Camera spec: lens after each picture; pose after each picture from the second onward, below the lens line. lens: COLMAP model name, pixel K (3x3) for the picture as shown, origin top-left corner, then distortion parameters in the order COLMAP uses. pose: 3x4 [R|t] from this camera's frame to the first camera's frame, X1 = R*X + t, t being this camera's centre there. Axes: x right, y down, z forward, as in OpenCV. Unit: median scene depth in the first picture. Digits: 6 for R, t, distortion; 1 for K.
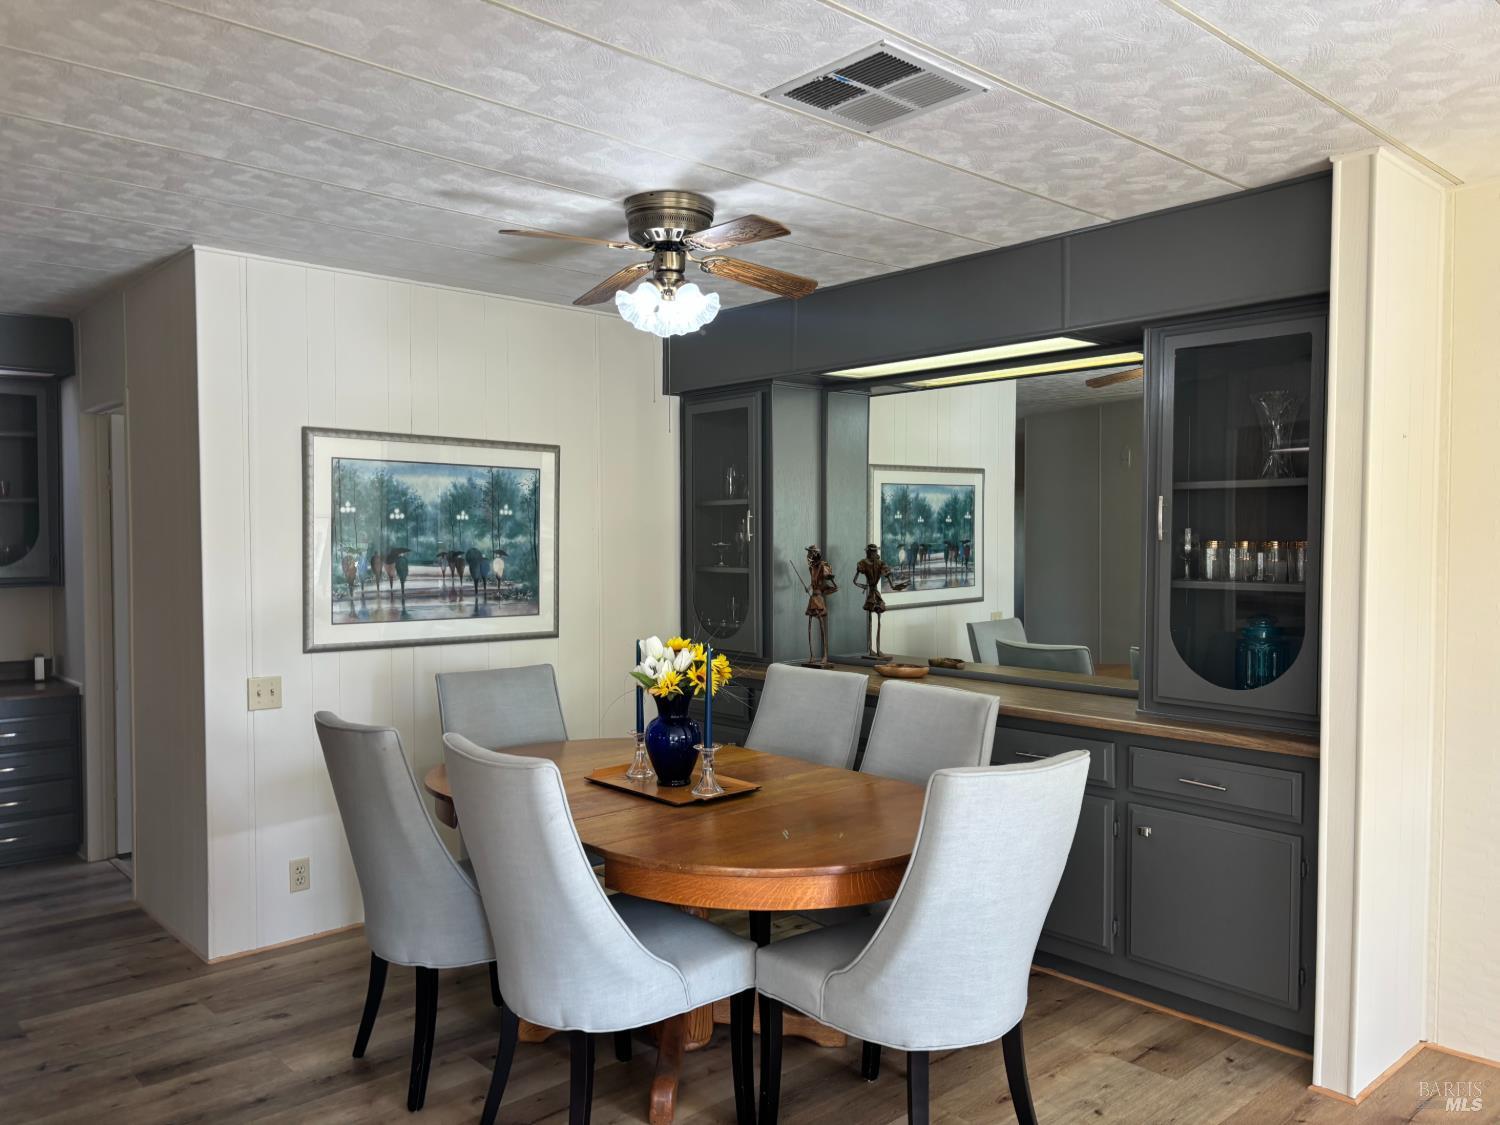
lens RADIAL K [[1141.2, 0, 745.0], [0, 1141.2, 570.9], [0, 0, 1]] dist [0.002755, -0.020116]
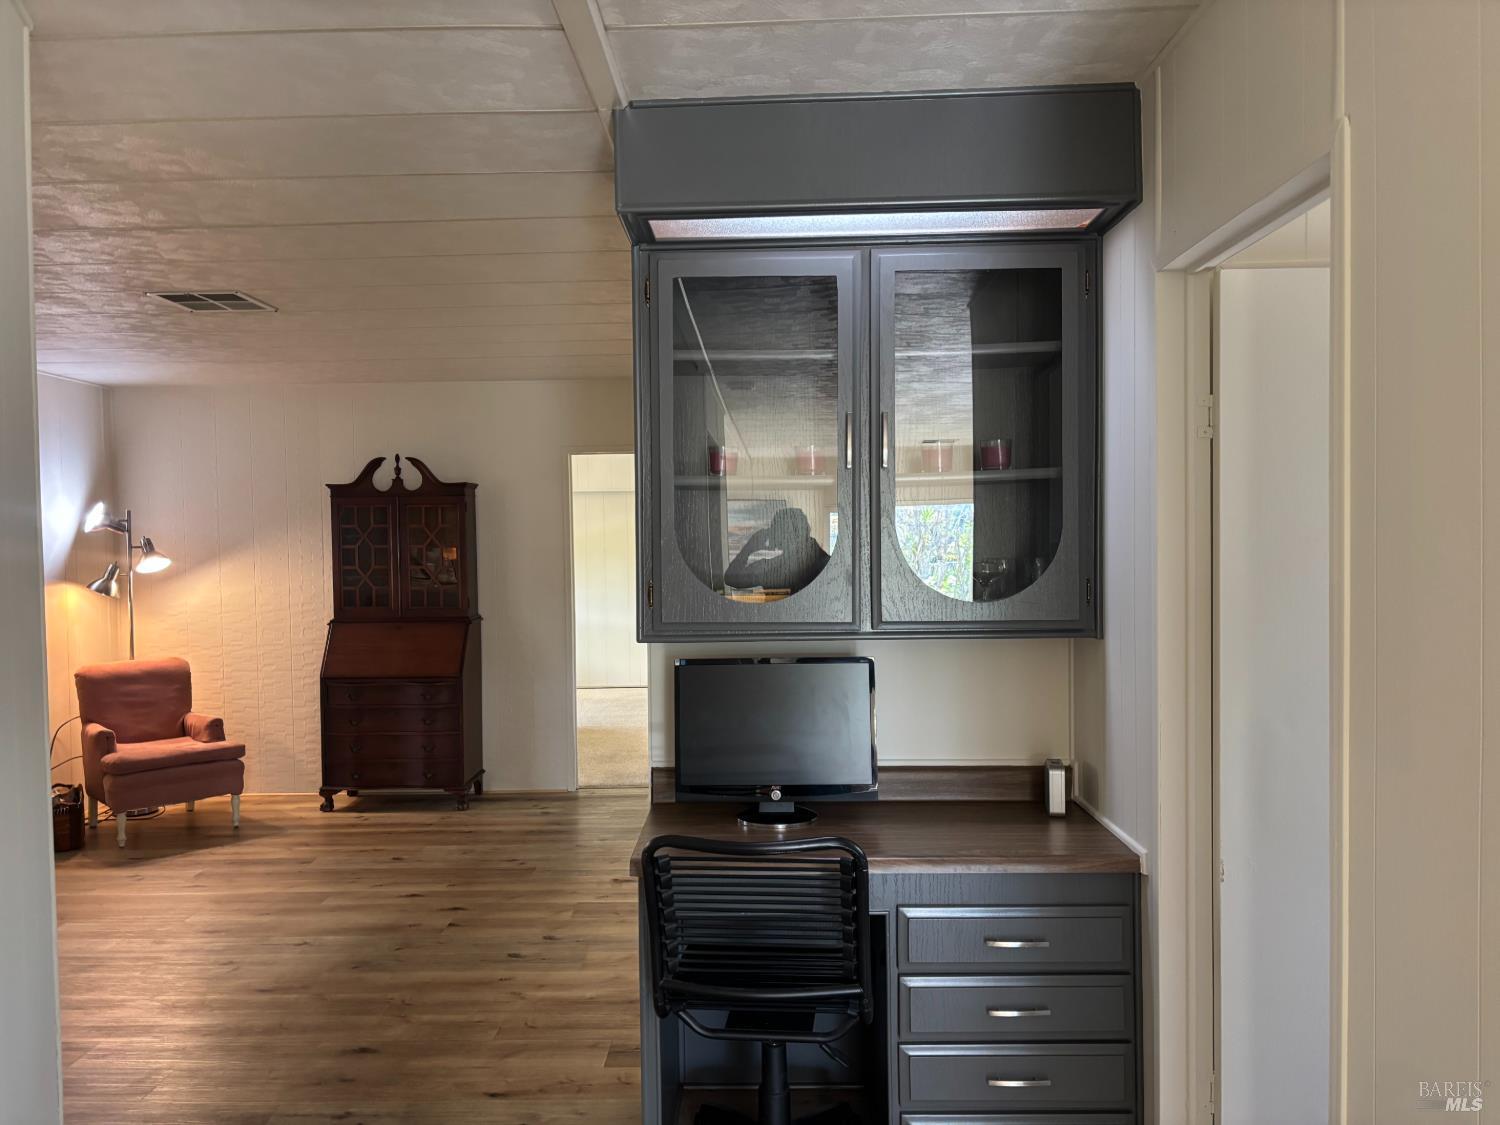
lens RADIAL K [[1141.2, 0, 749.1], [0, 1141.2, 565.8], [0, 0, 1]] dist [0.002755, -0.020116]
pose [[0.726155, 0.008707, -0.687476, -0.368555], [-0.010000, 0.999948, 0.002101, -0.019127], [0.687458, 0.005349, 0.726204, 0.529233]]
